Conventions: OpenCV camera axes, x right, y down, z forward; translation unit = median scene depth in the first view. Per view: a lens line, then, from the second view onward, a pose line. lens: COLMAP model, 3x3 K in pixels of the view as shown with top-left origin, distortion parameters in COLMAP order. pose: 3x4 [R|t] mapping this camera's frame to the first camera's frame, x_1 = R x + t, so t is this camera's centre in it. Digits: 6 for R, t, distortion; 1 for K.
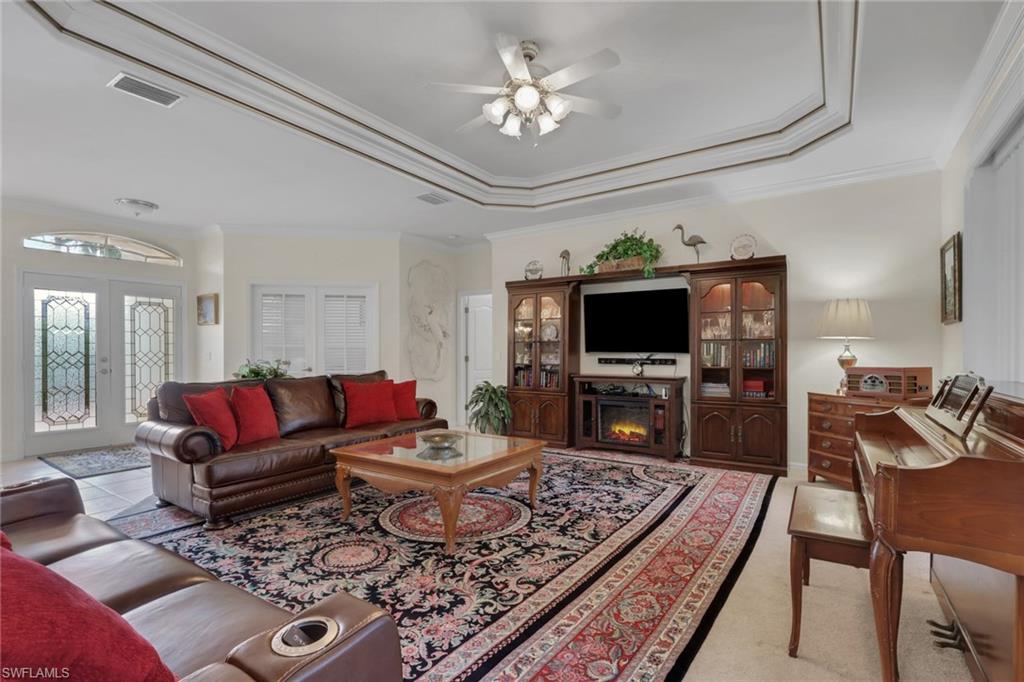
lens RADIAL K [[484.2, 0, 501.3], [0, 484.2, 344.0], [0, 0, 1]] dist [-0.003687, -0.000244]
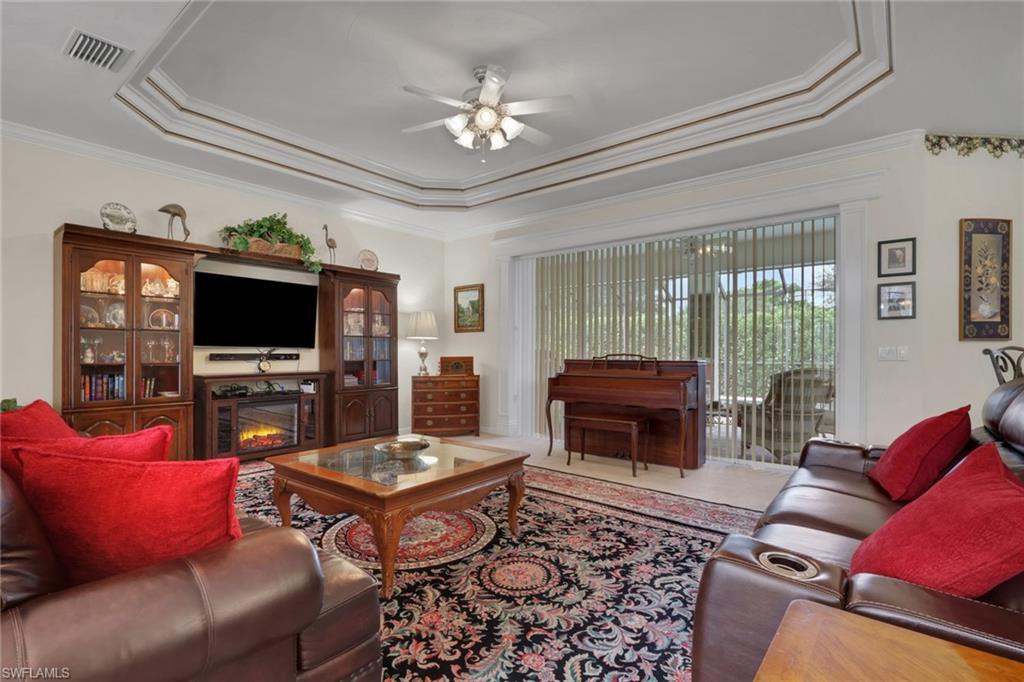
lens RADIAL K [[484.2, 0, 511.4], [0, 484.2, 349.1], [0, 0, 1]] dist [-0.003687, -0.000244]
pose [[0.079690, 0.003788, 0.996812, -0.942103], [-0.018730, 0.999822, -0.002302, 0.023617], [-0.996644, -0.018486, 0.079747, 0.755083]]
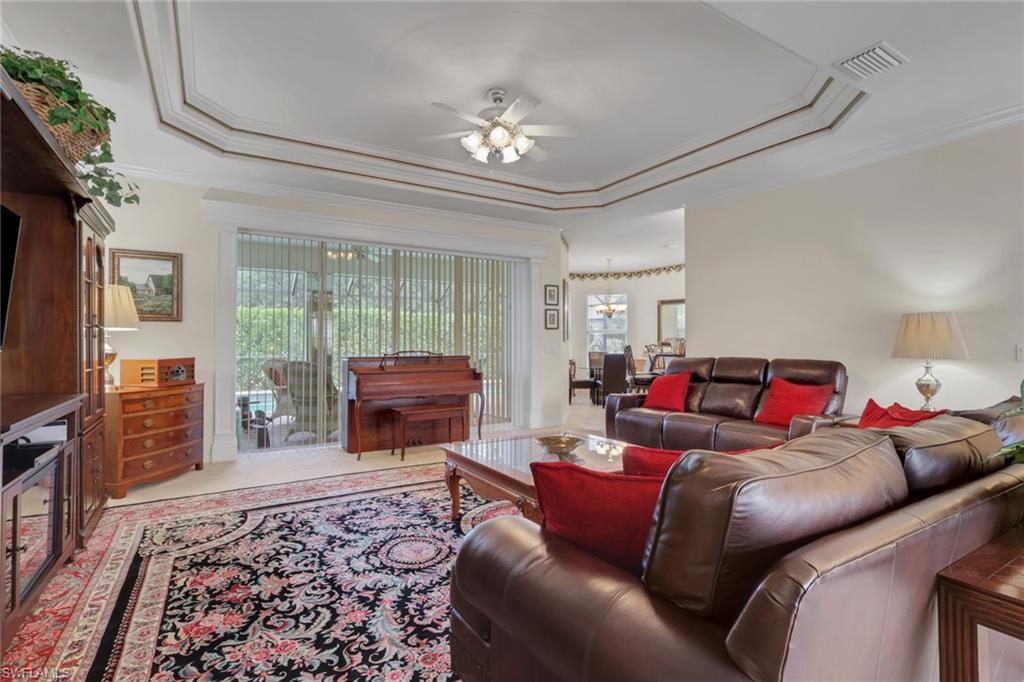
lens RADIAL K [[484.2, 0, 493.2], [0, 484.2, 337.7], [0, 0, 1]] dist [-0.003687, -0.000244]
pose [[-0.905868, 0.002860, 0.423551, -0.397478], [-0.008644, 0.999644, -0.025236, 0.023409], [-0.423473, -0.026522, -0.905520, 1.874827]]
